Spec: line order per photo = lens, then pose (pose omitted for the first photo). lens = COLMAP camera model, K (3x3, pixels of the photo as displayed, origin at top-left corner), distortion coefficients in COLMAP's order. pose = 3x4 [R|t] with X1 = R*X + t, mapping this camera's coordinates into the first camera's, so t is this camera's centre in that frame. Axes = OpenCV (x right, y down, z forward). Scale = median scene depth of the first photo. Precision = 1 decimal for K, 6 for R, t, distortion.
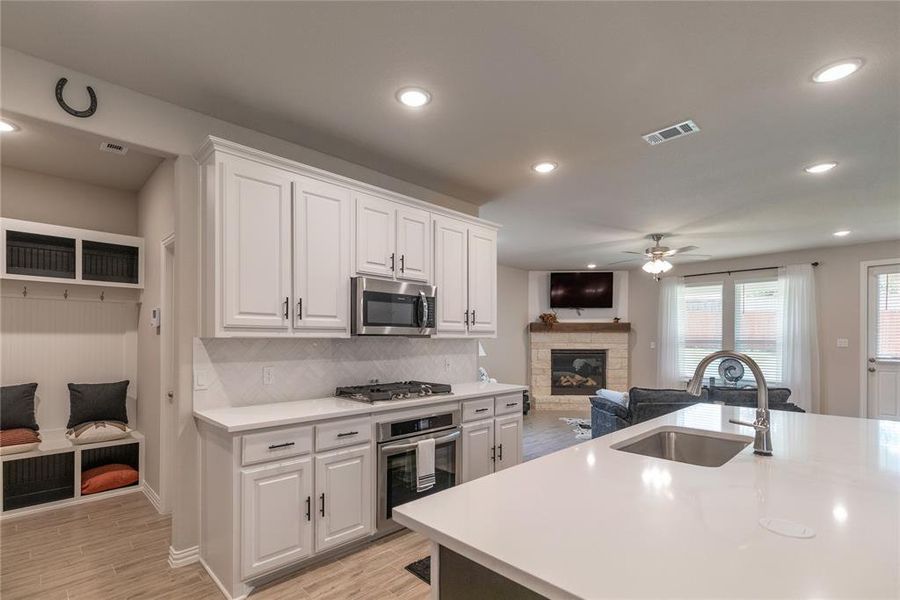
lens RADIAL K [[423.1, 0, 445.3], [0, 423.1, 340.6], [0, 0, 1]] dist [0.000665, 0.000458]
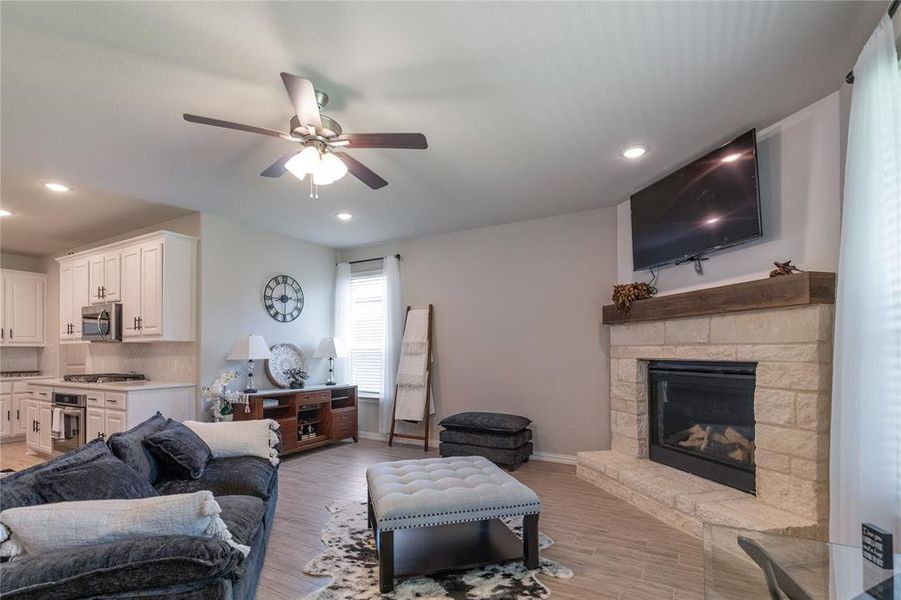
lens RADIAL K [[424.7, 0, 448.2], [0, 424.7, 346.9], [0, 0, 1]] dist [0.004955, 0.000257]
pose [[0.276966, -0.014203, -0.960775, 1.298441], [0.002405, 0.999898, -0.014089, 0.025837], [0.960877, 0.001592, 0.276972, 1.364692]]
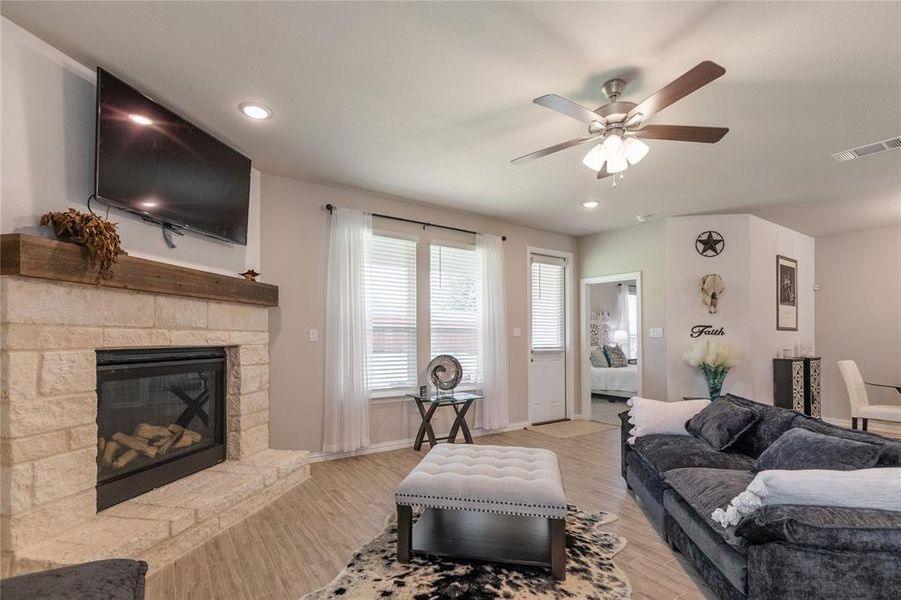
lens RADIAL K [[421.6, 0, 446.9], [0, 421.6, 335.8], [0, 0, 1]] dist [0.002792, 0.000371]
pose [[0.180316, 0.002703, 0.983605, 0.047812], [-0.001291, 0.999996, -0.002512, 0.023882], [-0.983608, -0.000817, 0.180319, 1.482013]]
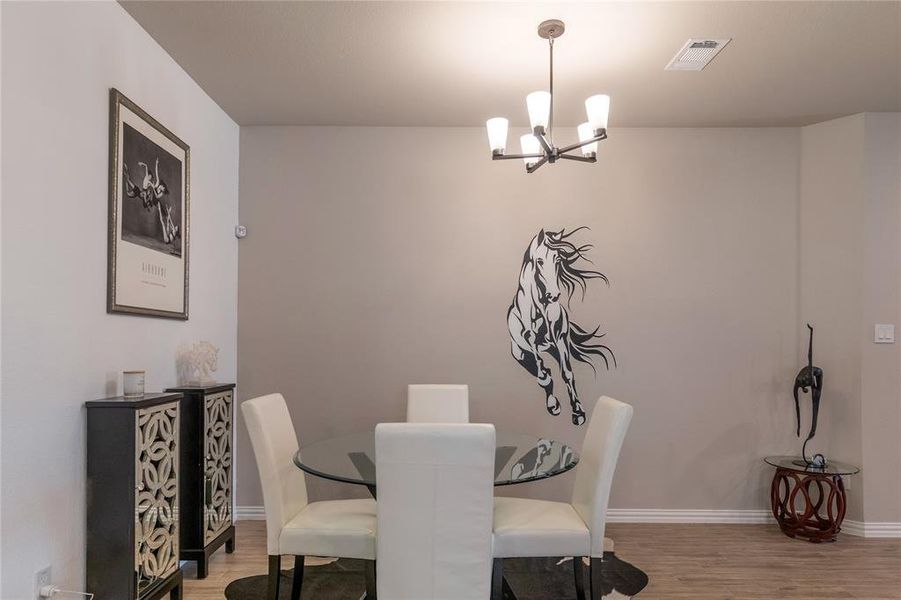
lens RADIAL K [[532.6, 0, 444.9], [0, 532.6, 340.4], [0, 0, 1]] dist [-0.001932, -0.001027]
pose [[-0.712626, -0.003805, 0.701534, 0.888671], [-0.007932, 0.999965, -0.002633, 0.028067], [-0.701499, -0.007441, -0.712631, 0.857200]]
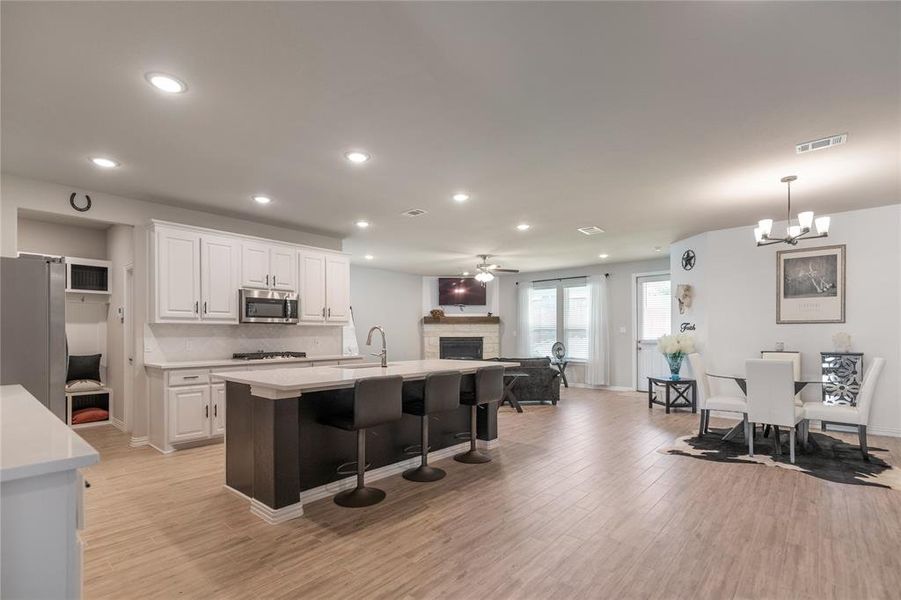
lens RADIAL K [[421.6, 0, 446.9], [0, 421.6, 335.8], [0, 0, 1]] dist [0.002792, 0.000371]
pose [[0.997358, -0.005706, 0.072423, 0.363679], [0.005742, 0.999983, -0.000294, 0.033838], [-0.072421, 0.000709, 0.997374, -0.575700]]
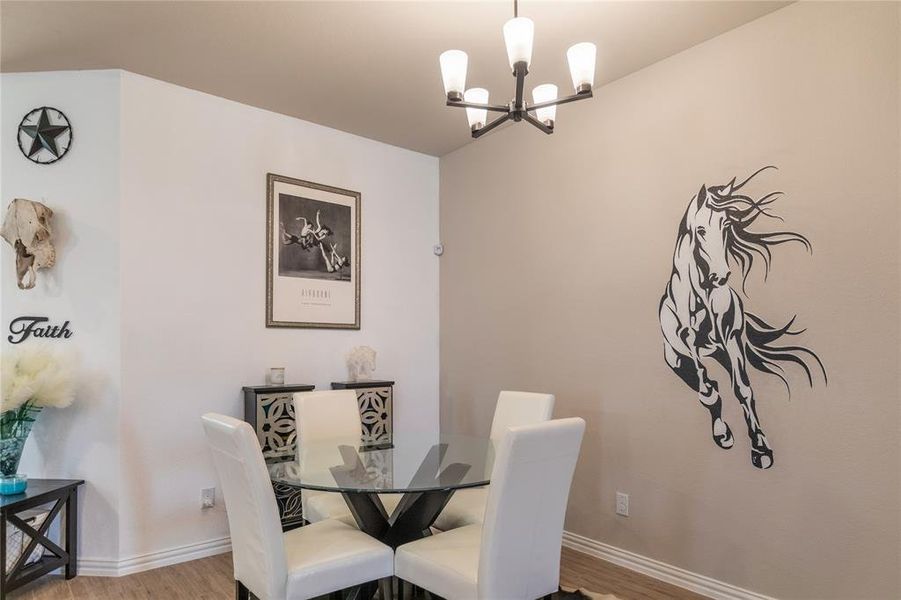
lens RADIAL K [[532.6, 0, 444.9], [0, 532.6, 340.4], [0, 0, 1]] dist [-0.001932, -0.001027]
pose [[0.078227, 0.007322, 0.996909, 0.743062], [0.003531, 0.999965, -0.007621, 0.027589], [-0.996929, 0.004116, 0.078198, 0.376529]]
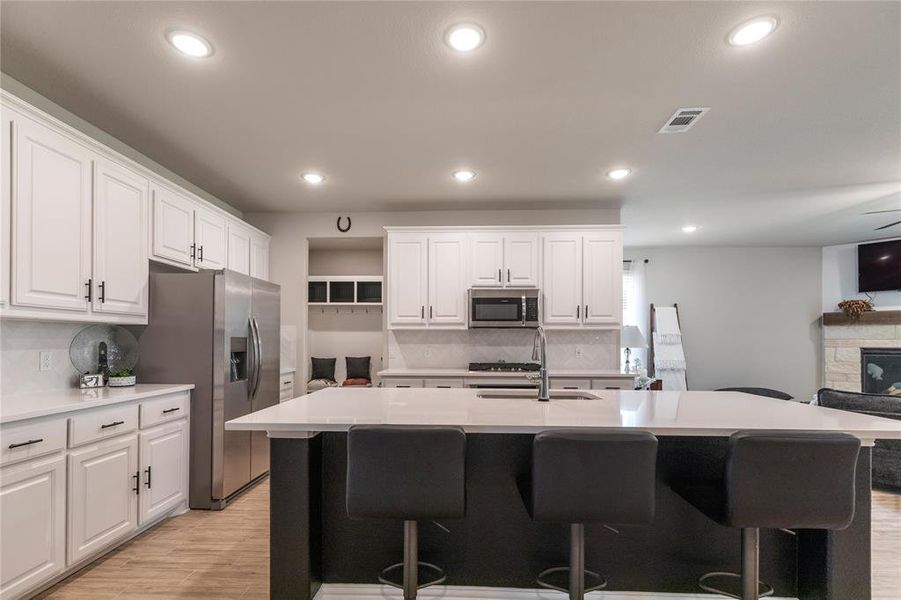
lens RADIAL K [[421.6, 0, 446.9], [0, 421.6, 335.8], [0, 0, 1]] dist [0.002792, 0.000371]
pose [[0.684864, -0.009750, -0.728606, 0.595703], [-0.004294, 0.999839, -0.017416, 0.031052], [0.728658, 0.015056, 0.684712, -0.067537]]
